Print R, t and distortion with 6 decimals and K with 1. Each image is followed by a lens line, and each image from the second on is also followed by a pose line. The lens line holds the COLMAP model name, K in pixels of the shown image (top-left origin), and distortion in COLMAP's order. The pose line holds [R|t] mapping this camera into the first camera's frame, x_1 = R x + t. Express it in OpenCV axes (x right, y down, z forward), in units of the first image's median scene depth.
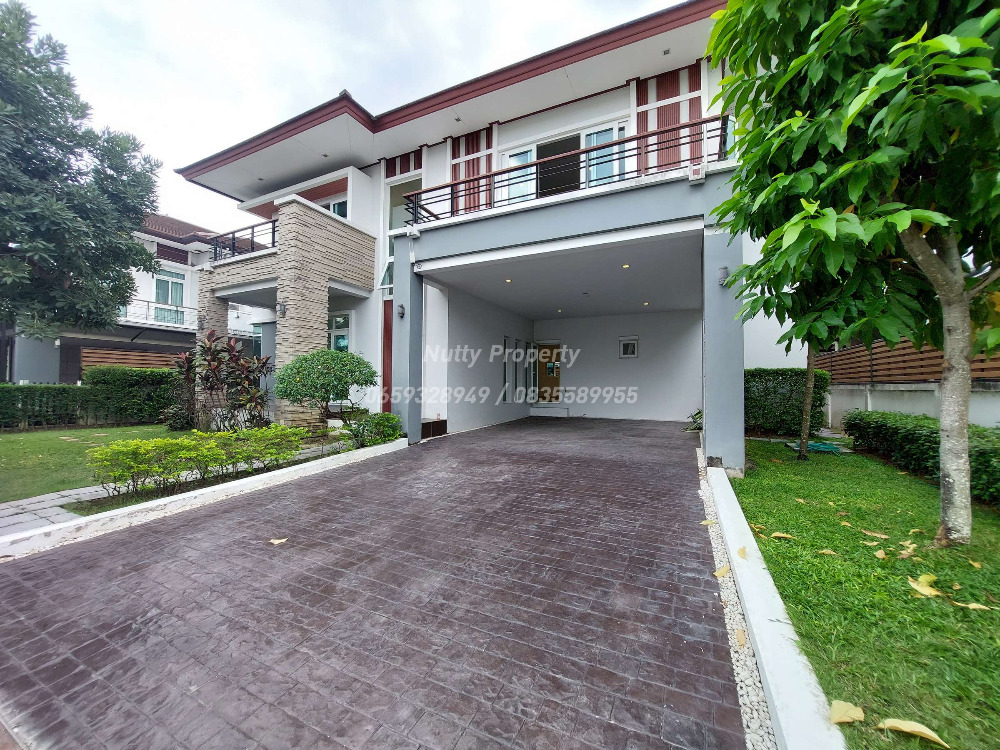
lens RADIAL K [[412.8, 0, 509.3], [0, 412.8, 379.1], [0, 0, 1]] dist [-0.026650, 0.000520]
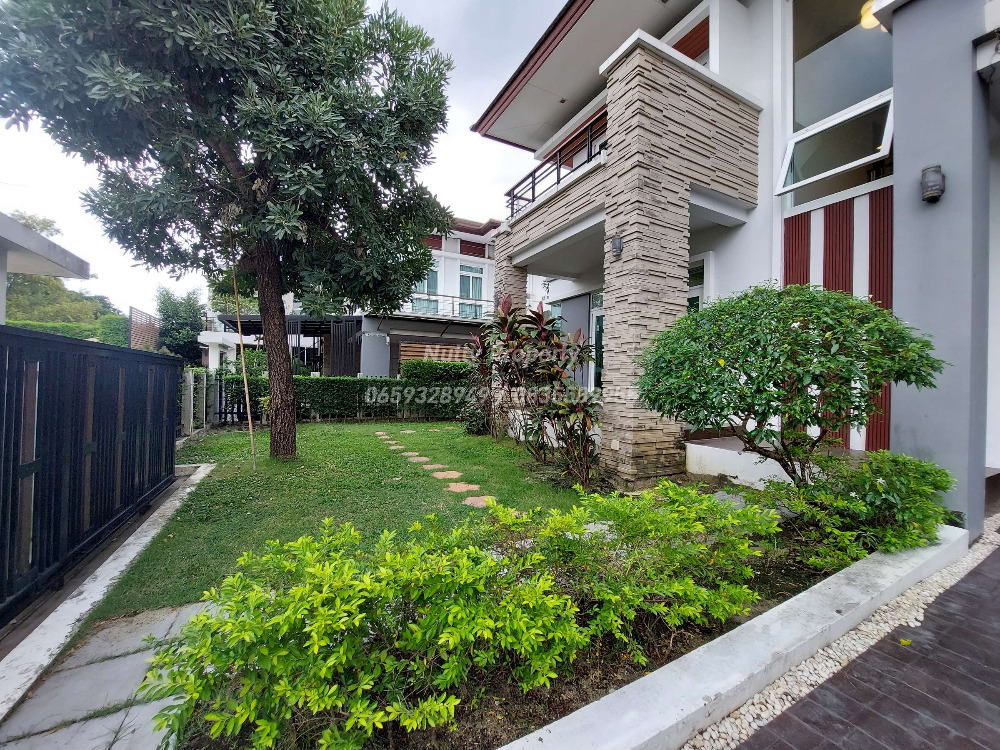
lens RADIAL K [[392.2, 0, 499.2], [0, 392.2, 385.5], [0, 0, 1]] dist [-0.025970, -0.000371]
pose [[0.803187, 0.017452, -0.595471, -0.395323], [-0.003299, 0.999686, 0.024849, 0.010813], [0.595718, -0.017994, 0.802992, 0.511202]]
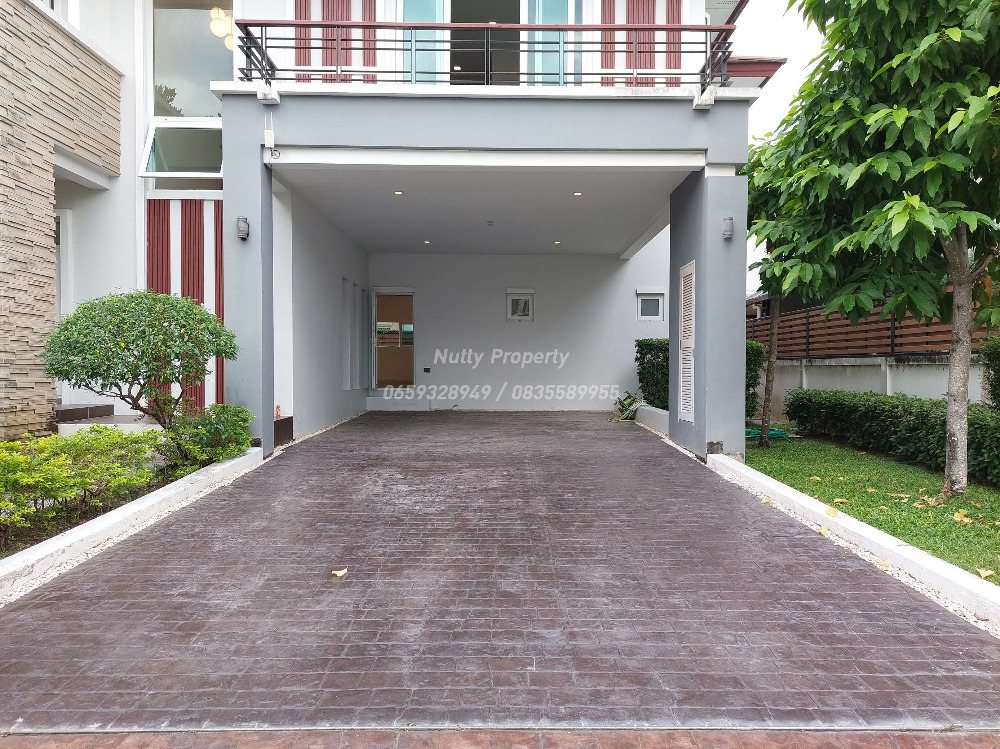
lens RADIAL K [[722.2, 0, 500.0], [0, 722.2, 374.5], [0, 0, 1]] dist [0.026842, -0.007301]
pose [[0.892313, -0.005797, 0.451380, -0.426737], [-0.006491, 0.999649, 0.025670, 0.010035], [-0.451370, -0.025835, 0.891963, -0.114954]]
